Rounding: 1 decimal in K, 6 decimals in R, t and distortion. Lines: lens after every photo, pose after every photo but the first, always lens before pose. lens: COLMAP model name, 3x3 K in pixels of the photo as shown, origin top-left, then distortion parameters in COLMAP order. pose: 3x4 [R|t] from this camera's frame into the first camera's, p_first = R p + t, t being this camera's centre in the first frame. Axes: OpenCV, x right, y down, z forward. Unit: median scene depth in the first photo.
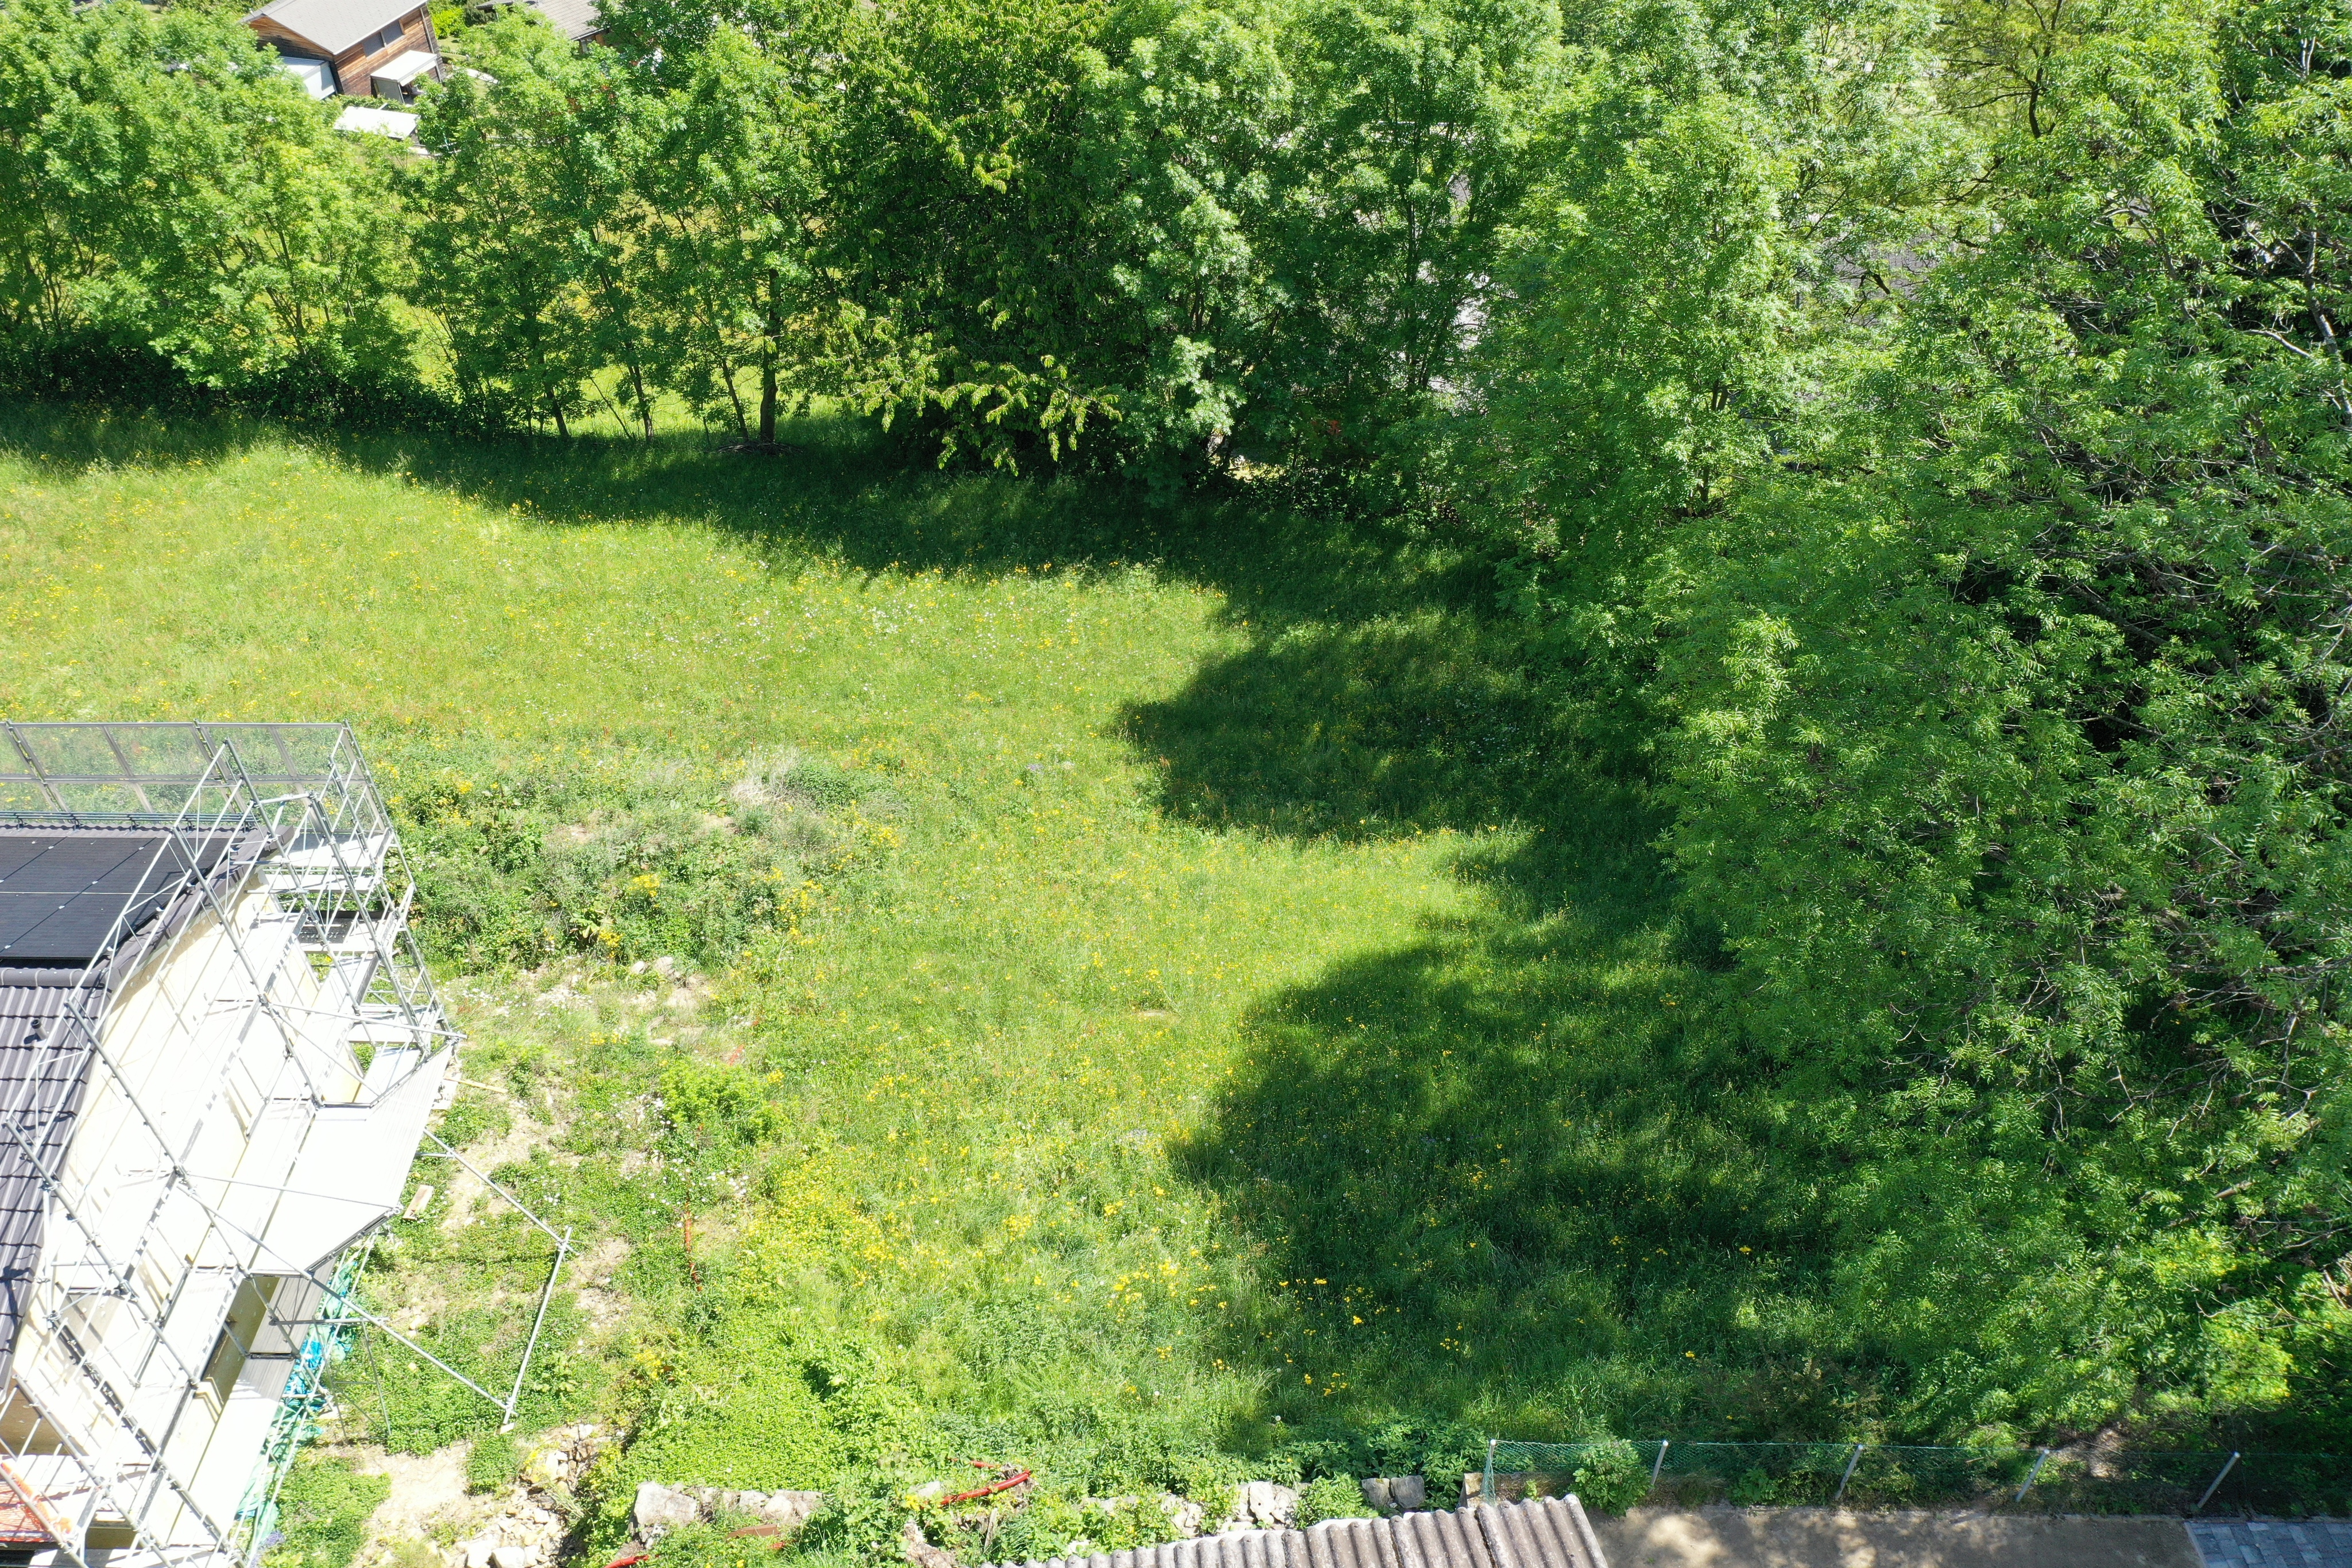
lens RADIAL K [[1876.0, 0, 1164.8], [0, 1876.0, 781.8], [0, 0, 1]] dist [0.001224, -0.003890]
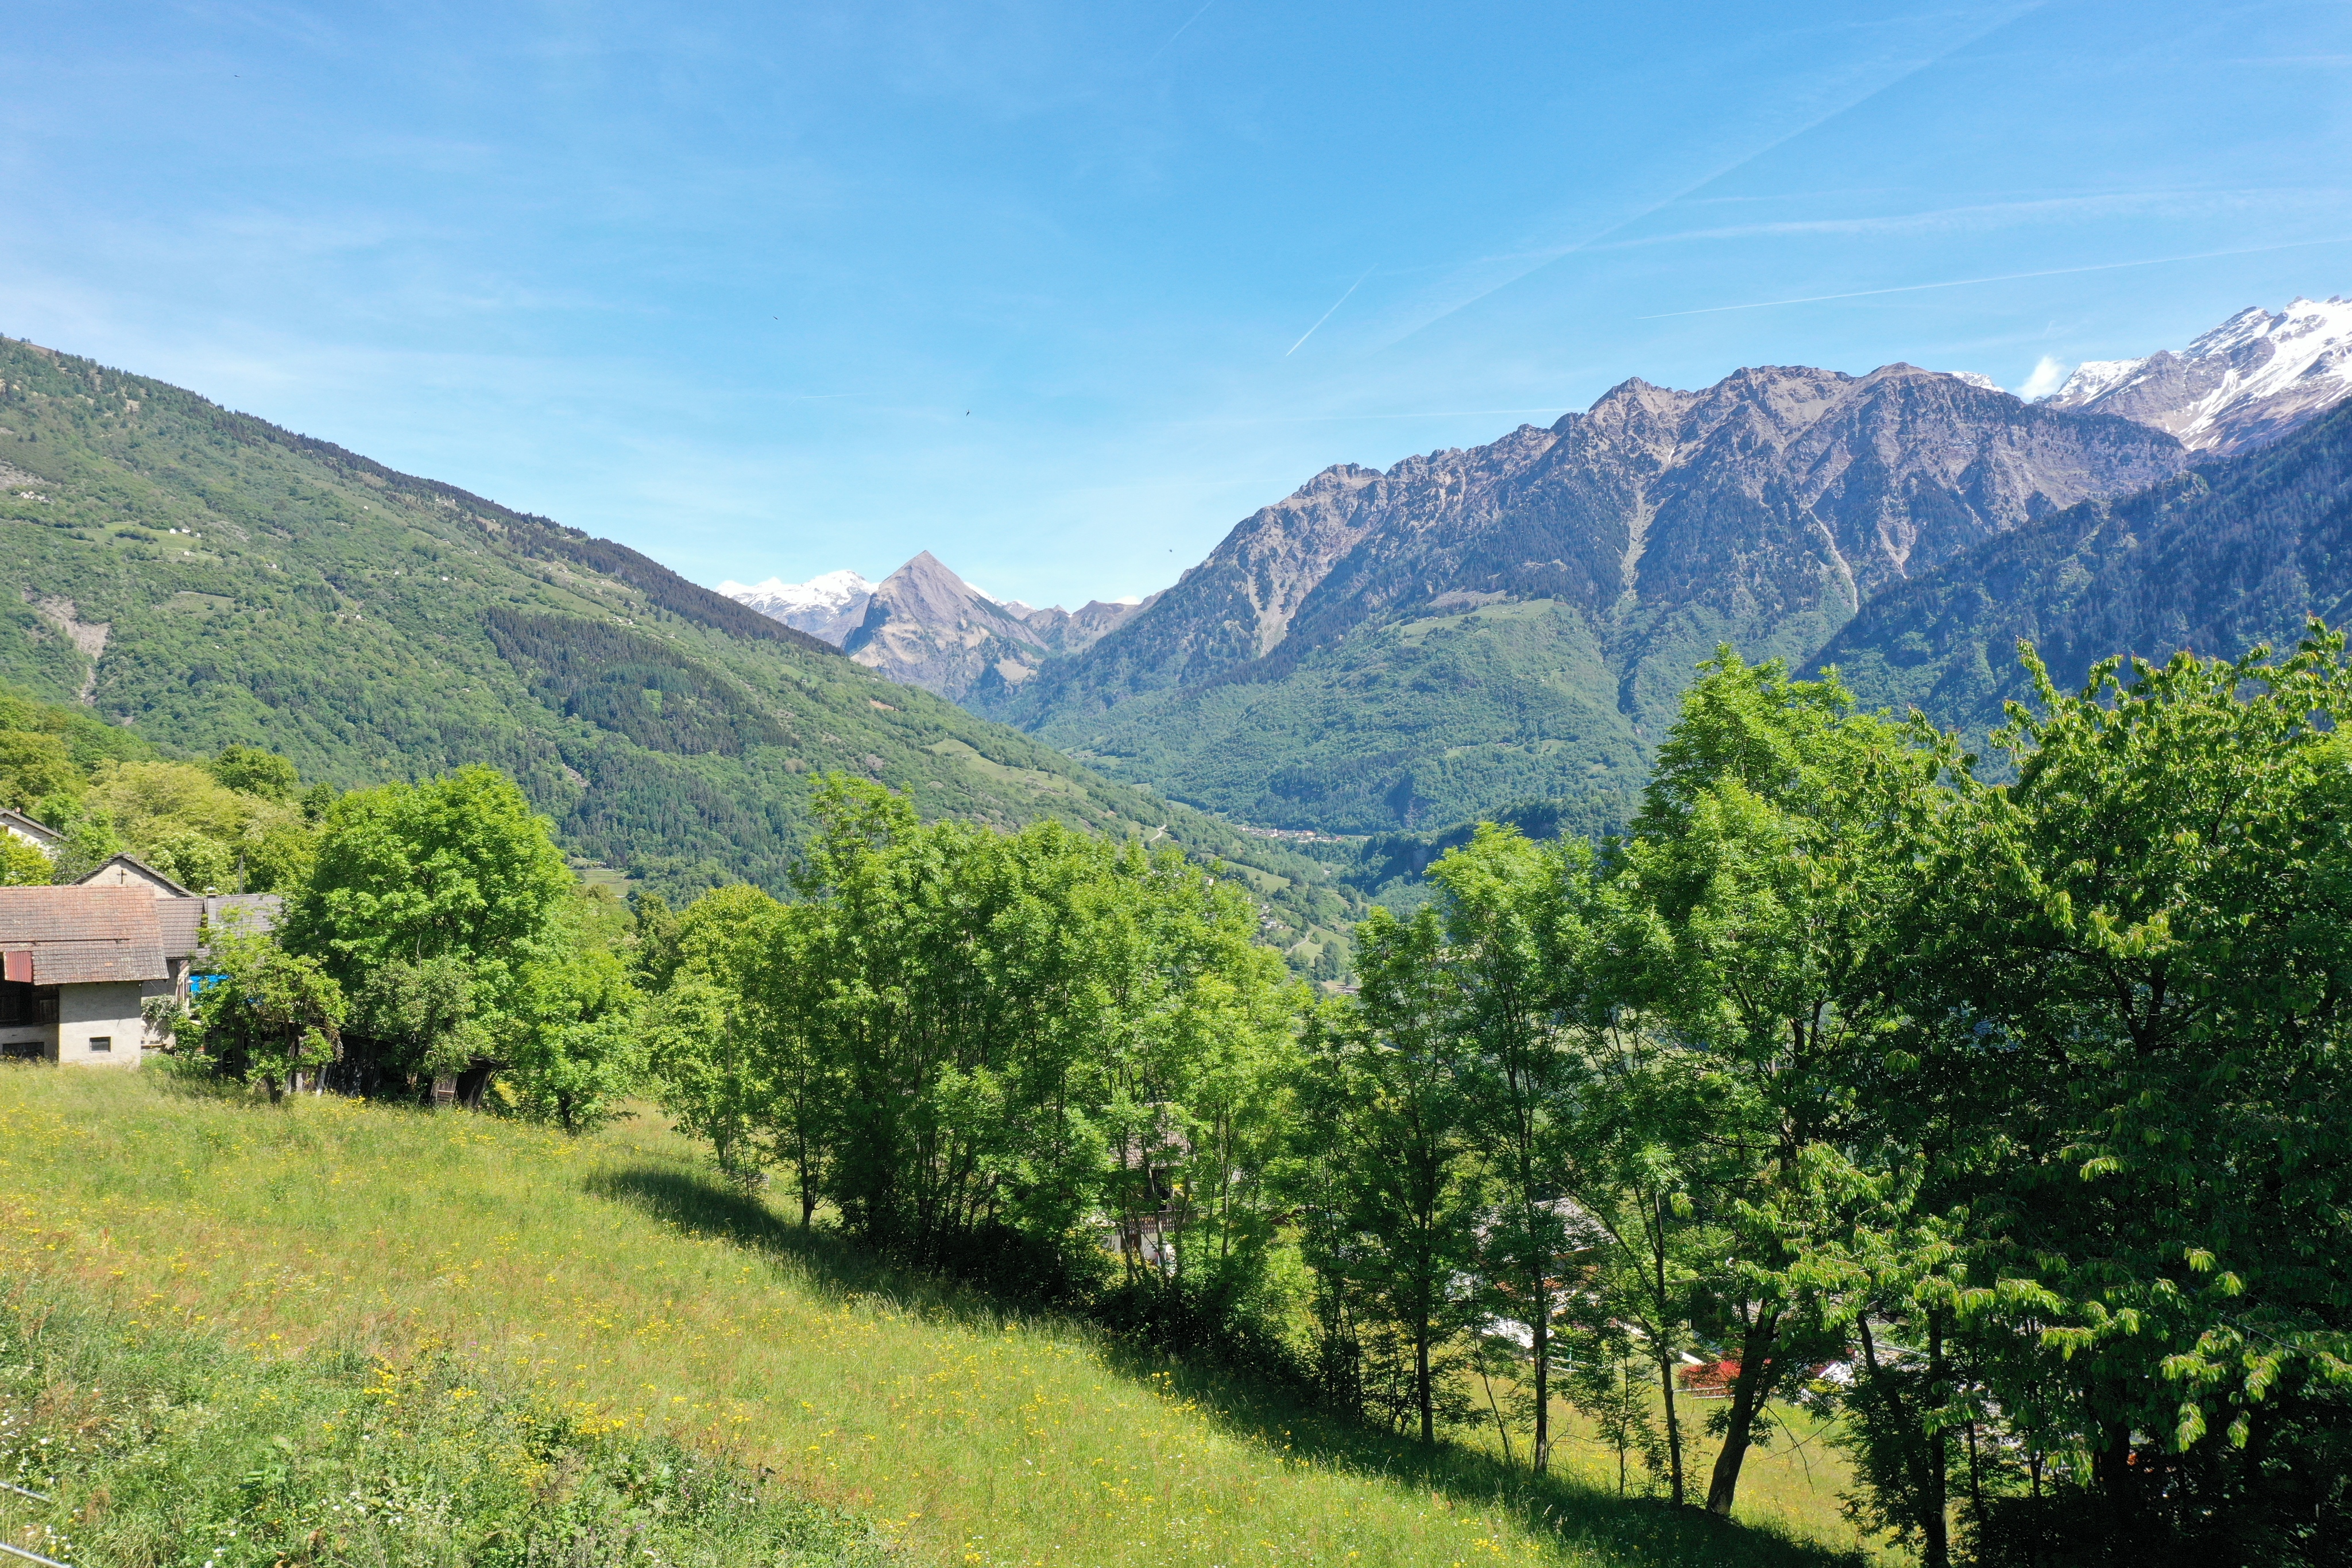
lens RADIAL K [[1876.0, 0, 1162.8], [0, 1876.0, 807.7], [0, 0, 1]] dist [0.001224, -0.003890]
pose [[0.783323, 0.001010, -0.621614, 0.029352], [-0.432922, 0.718494, -0.544377, 0.072039], [0.446075, 0.695533, 0.563250, 0.523641]]
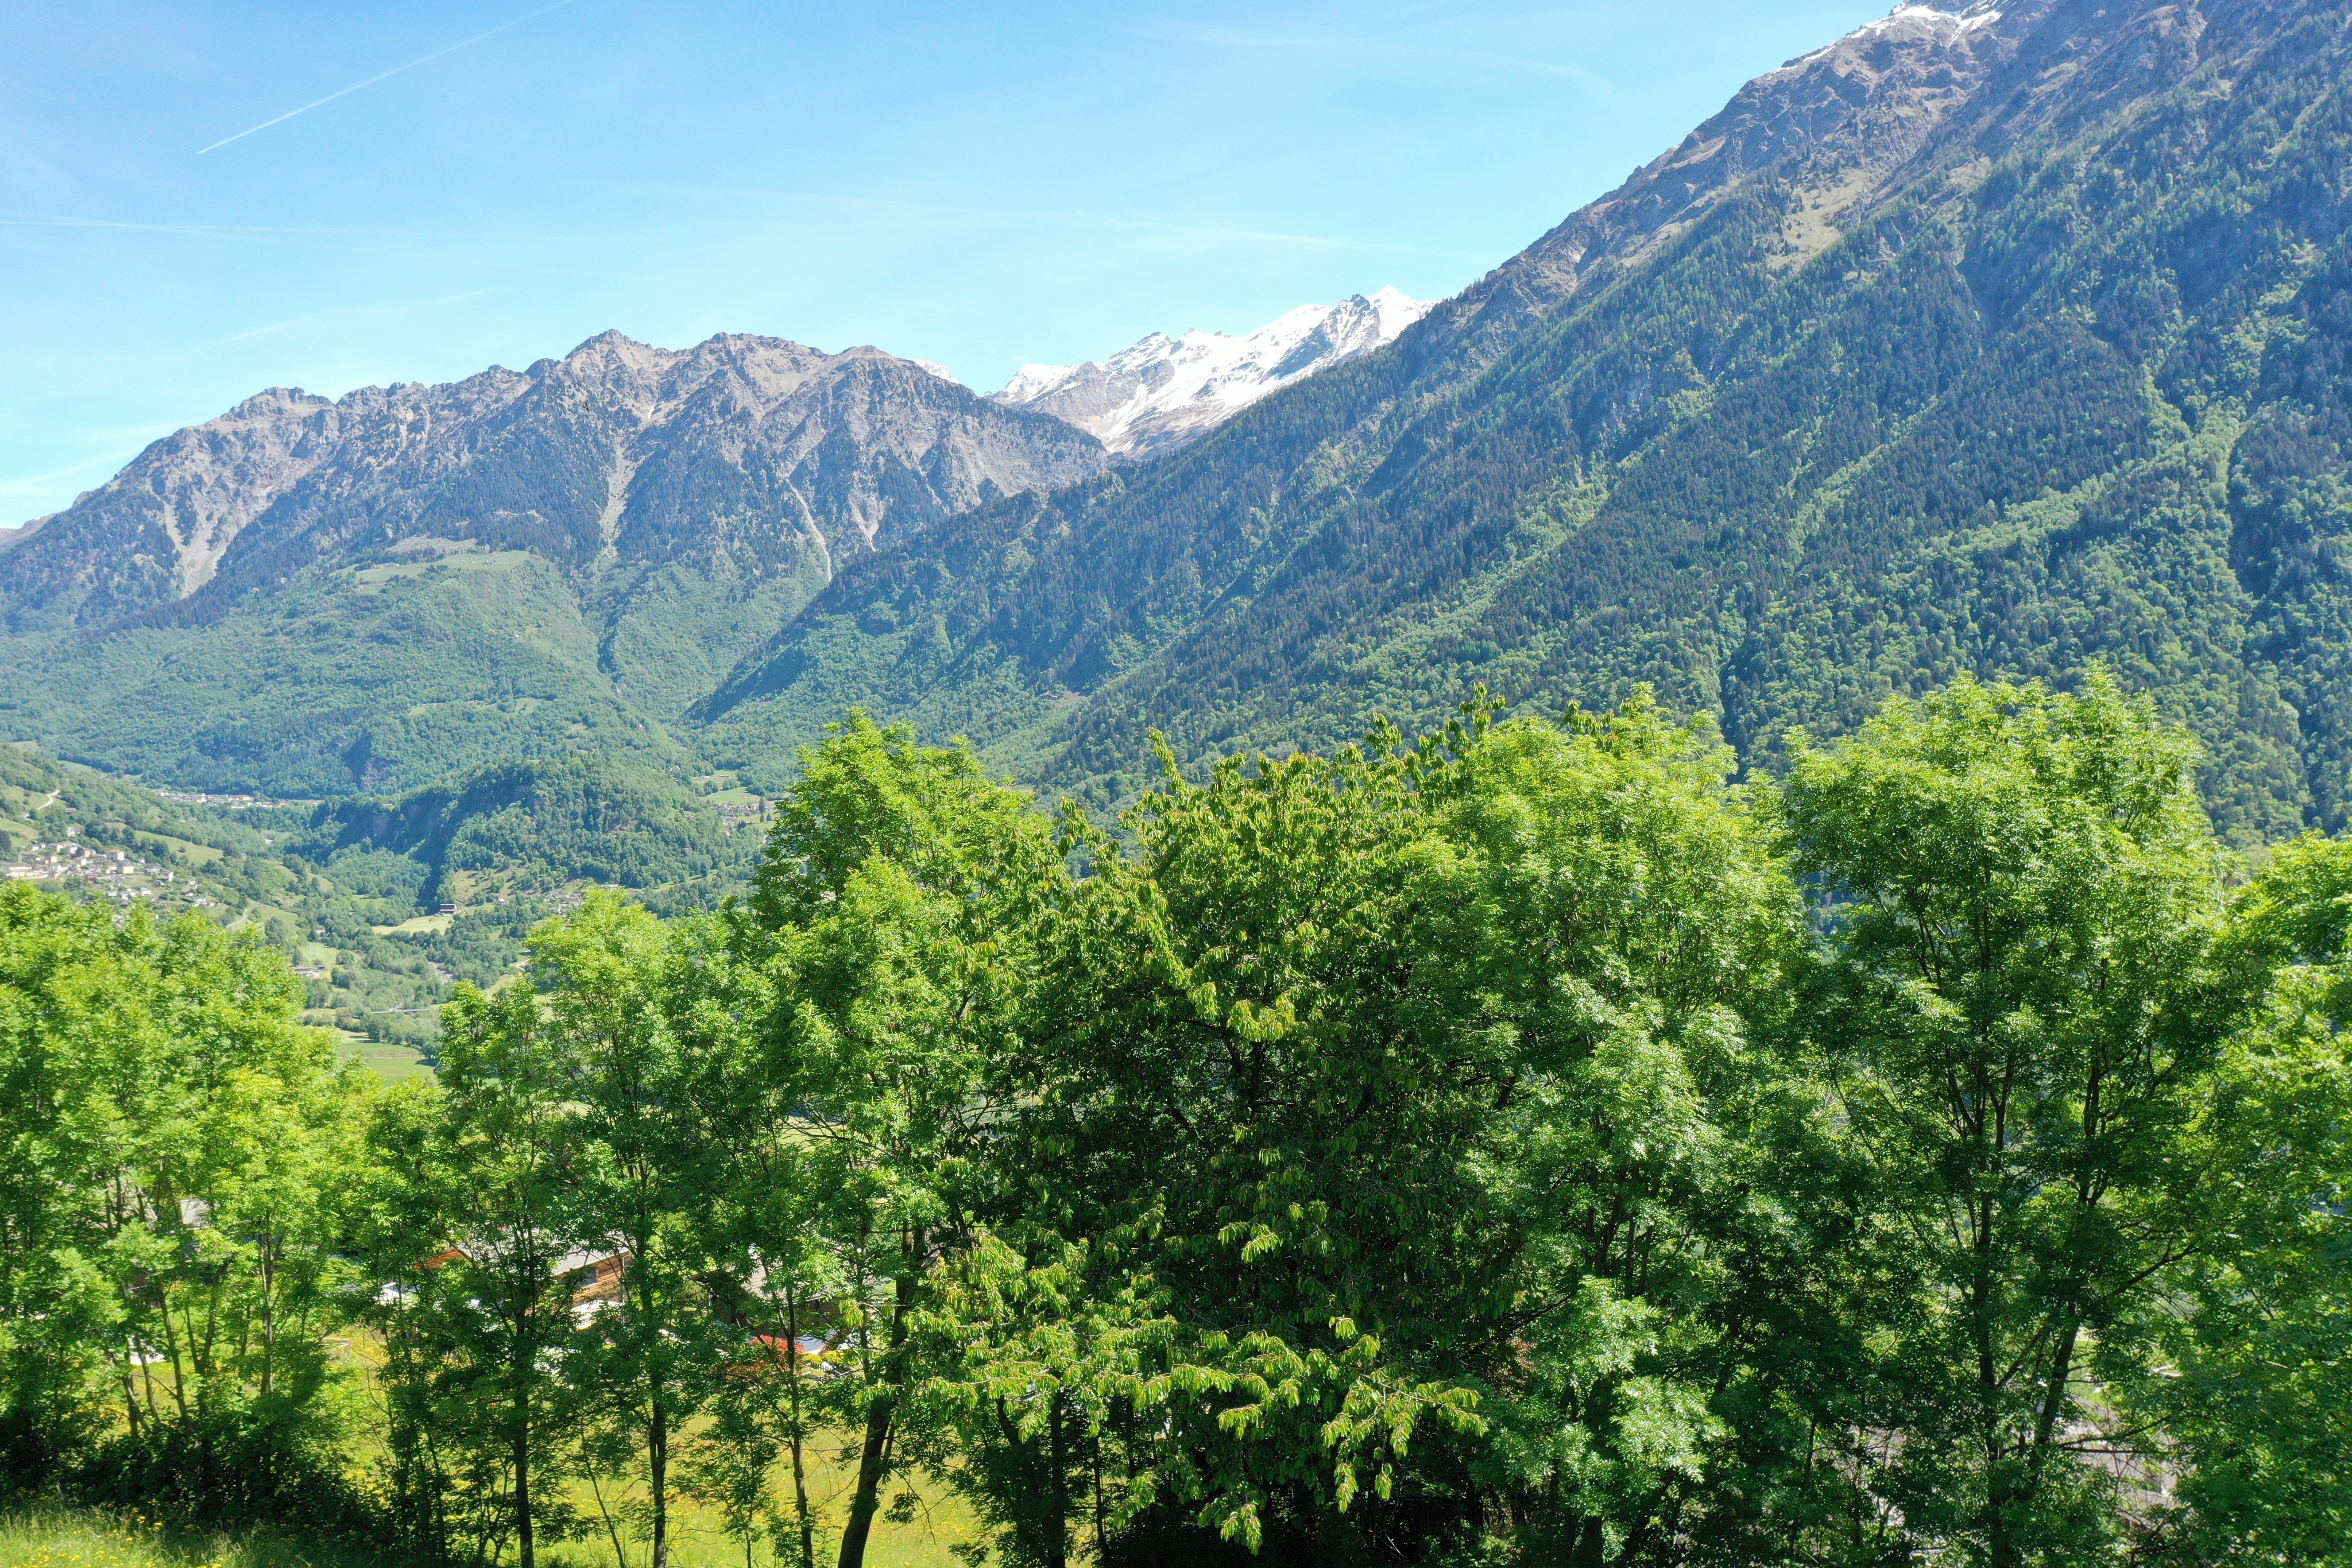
lens RADIAL K [[1876.0, 0, 1183.5], [0, 1876.0, 798.6], [0, 0, 1]] dist [0.001224, -0.003890]
pose [[0.992261, 0.003025, -0.124133, -0.040990], [-0.086668, 0.732773, -0.674932, 0.030987], [0.088920, 0.680467, 0.727364, 0.501318]]
